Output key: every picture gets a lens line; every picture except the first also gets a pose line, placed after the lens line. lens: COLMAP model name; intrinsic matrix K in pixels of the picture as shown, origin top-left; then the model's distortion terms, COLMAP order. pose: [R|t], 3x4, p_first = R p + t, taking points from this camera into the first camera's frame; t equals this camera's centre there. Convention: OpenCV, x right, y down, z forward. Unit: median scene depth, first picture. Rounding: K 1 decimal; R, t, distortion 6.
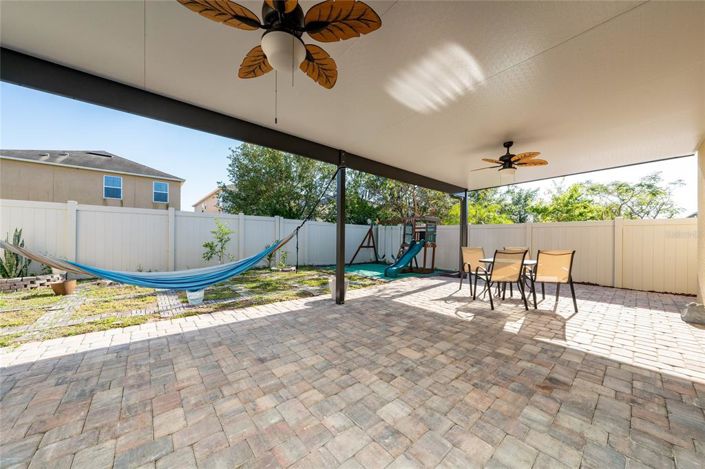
lens RADIAL K [[246.3, 0, 351.3], [0, 246.3, 236.8], [0, 0, 1]] dist [-0.007360, -0.000087]
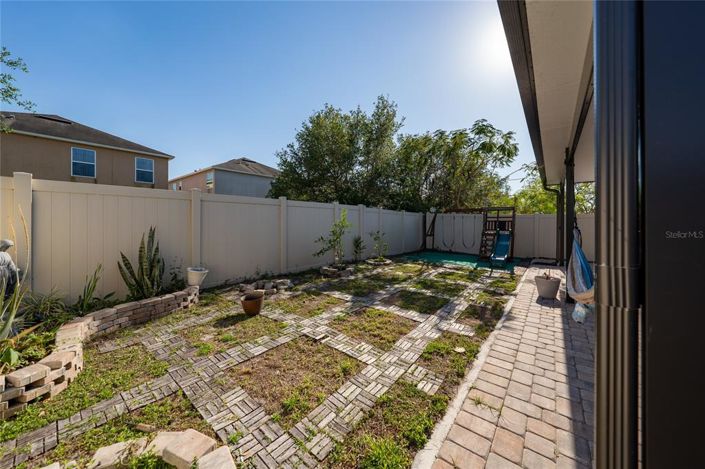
lens RADIAL K [[246.3, 0, 354.1], [0, 246.3, 222.6], [0, 0, 1]] dist [-0.007360, -0.000087]
pose [[0.982735, -0.005284, 0.184944, -0.362514], [0.002214, 0.999856, 0.016801, -0.023339], [-0.185006, -0.016101, 0.982605, 0.063939]]
